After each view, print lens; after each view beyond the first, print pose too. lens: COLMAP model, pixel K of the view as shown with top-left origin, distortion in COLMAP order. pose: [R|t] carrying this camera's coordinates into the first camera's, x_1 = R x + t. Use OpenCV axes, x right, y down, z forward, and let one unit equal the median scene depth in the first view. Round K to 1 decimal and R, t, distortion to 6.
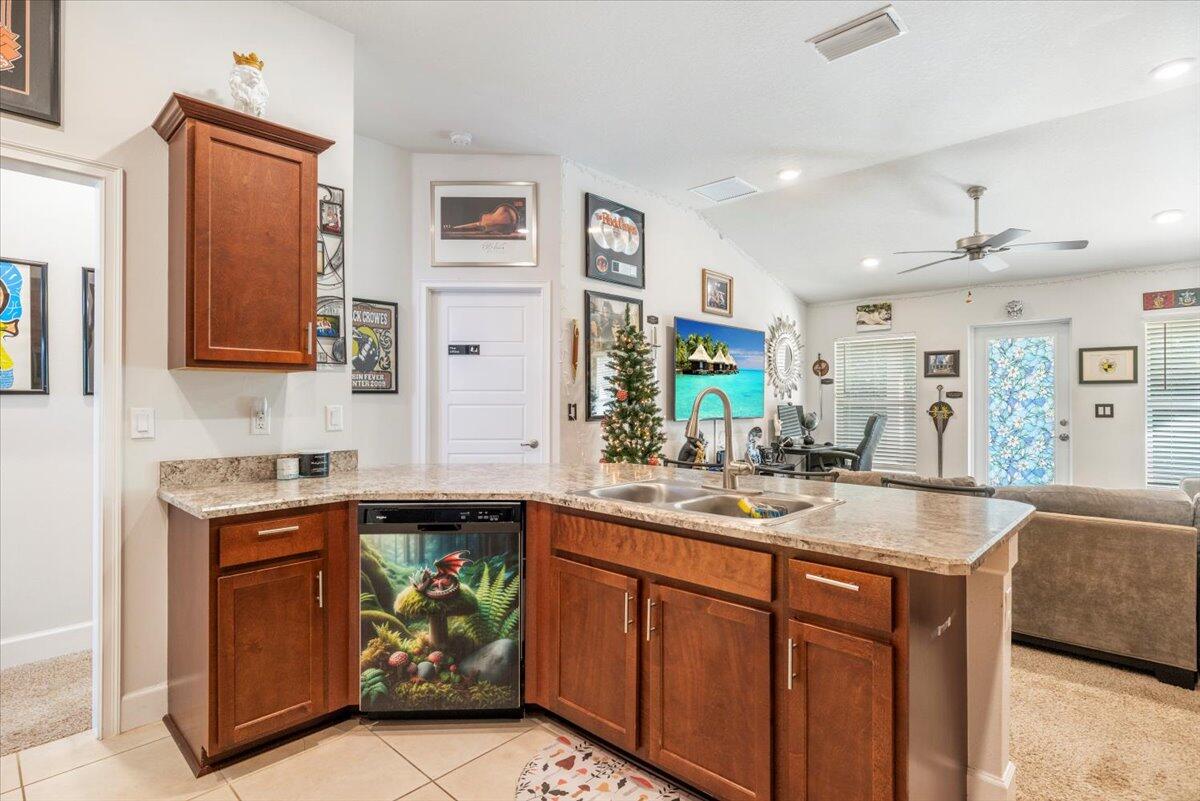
lens RADIAL K [[598.9, 0, 597.7], [0, 598.9, 396.1], [0, 0, 1]] dist [-0.001486, 0.002045]
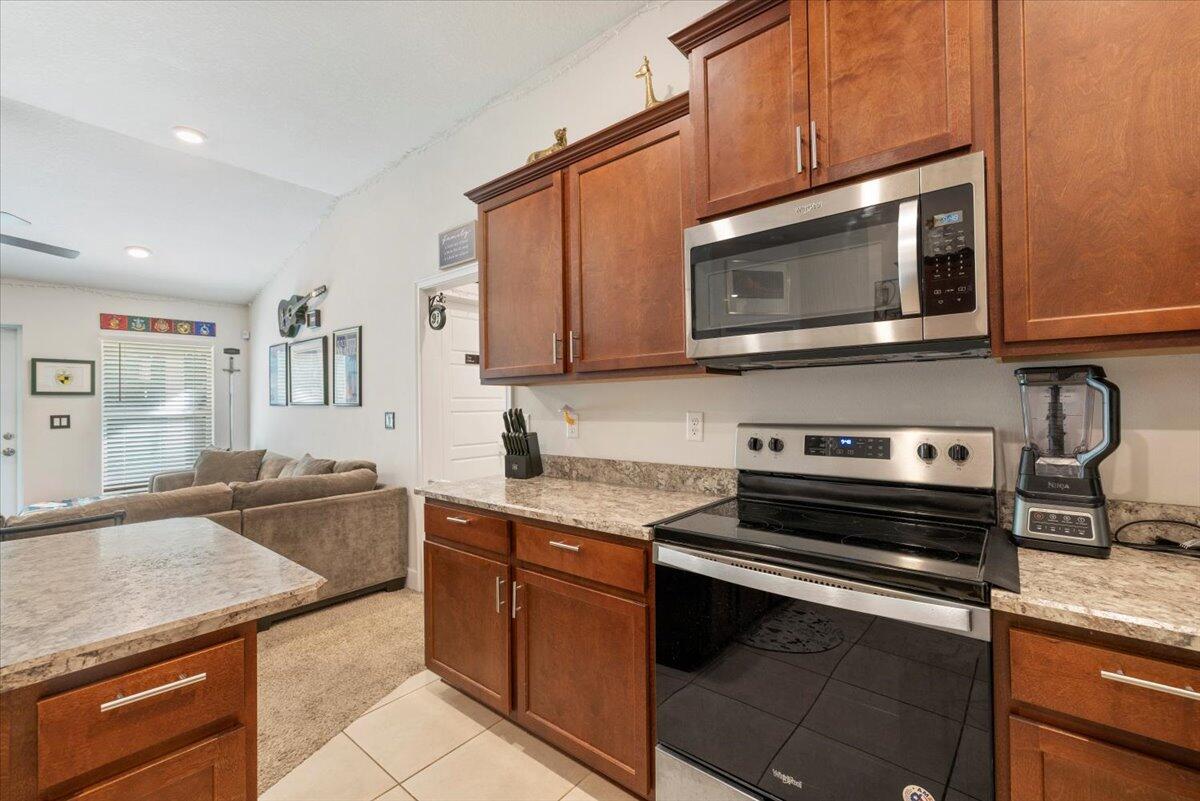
lens RADIAL K [[502.3, 0, 592.2], [0, 502.3, 399.8], [0, 0, 1]] dist [0.003722, -0.000210]
pose [[-0.051023, 0.007382, 0.998670, -0.054533], [0.006080, 0.999956, -0.007081, -0.001371], [-0.998679, 0.005711, -0.051065, 0.153563]]
